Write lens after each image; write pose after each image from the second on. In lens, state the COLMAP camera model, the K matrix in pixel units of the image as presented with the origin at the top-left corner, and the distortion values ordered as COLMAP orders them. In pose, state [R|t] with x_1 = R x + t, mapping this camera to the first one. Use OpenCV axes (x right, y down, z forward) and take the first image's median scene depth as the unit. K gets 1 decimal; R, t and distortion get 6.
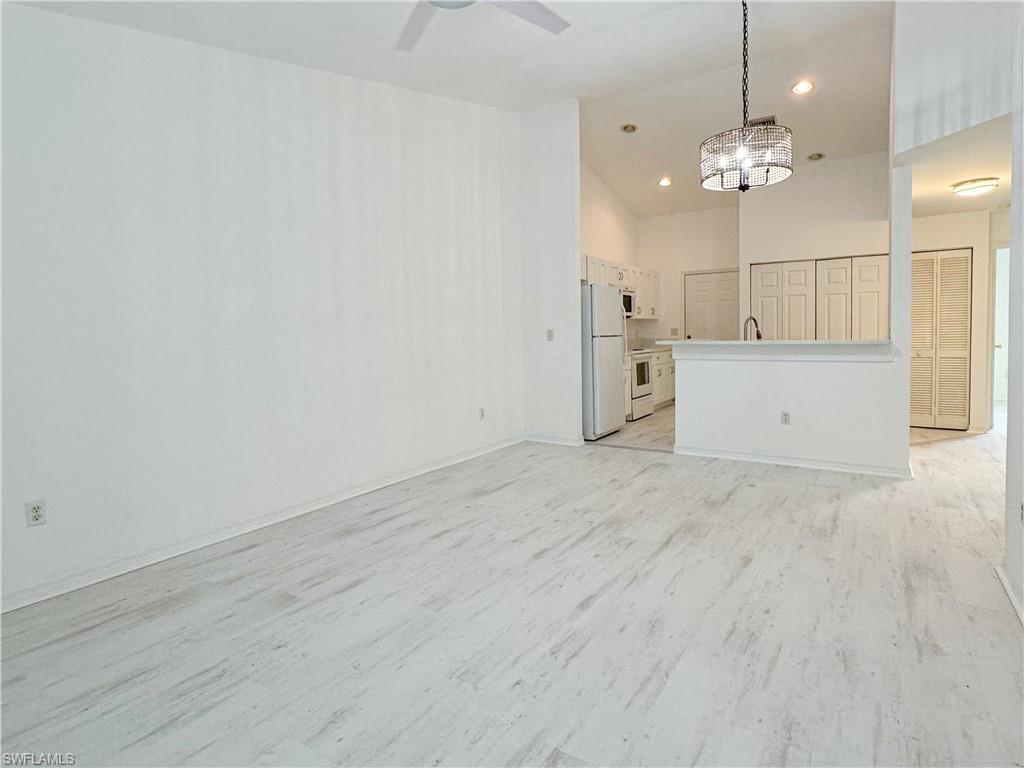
lens RADIAL K [[538.9, 0, 510.3], [0, 538.9, 353.5], [0, 0, 1]] dist [-0.002595, -0.000119]
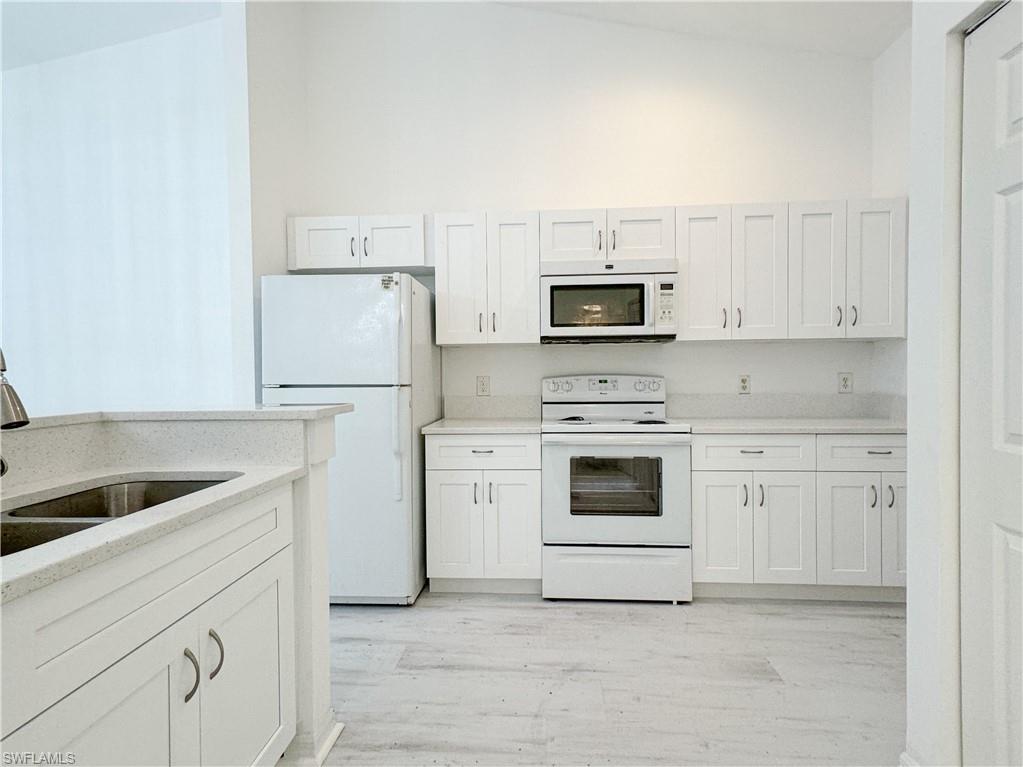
lens RADIAL K [[520.1, 0, 508.6], [0, 520.1, 383.0], [0, 0, 1]] dist [0.022787, 0.000109]
pose [[0.505483, 0.030315, -0.862304, 0.982280], [-0.034006, 0.999306, 0.015197, -0.071810], [0.862166, 0.021642, 0.506163, 1.412022]]
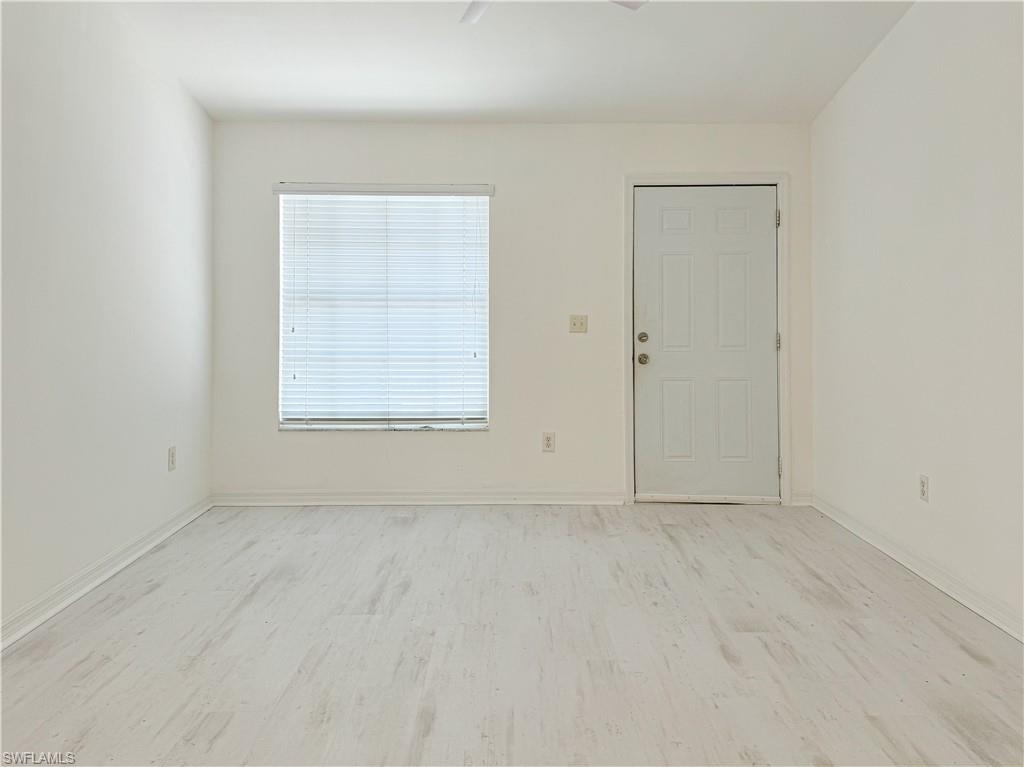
lens RADIAL K [[765.1, 0, 514.0], [0, 765.1, 320.4], [0, 0, 1]] dist [0.129141, -0.156947]
pose [[-0.824641, 0.021361, -0.565254, 0.365319], [-0.008931, 0.998671, 0.050769, -0.053794], [0.565587, 0.046914, -0.823353, 1.134991]]
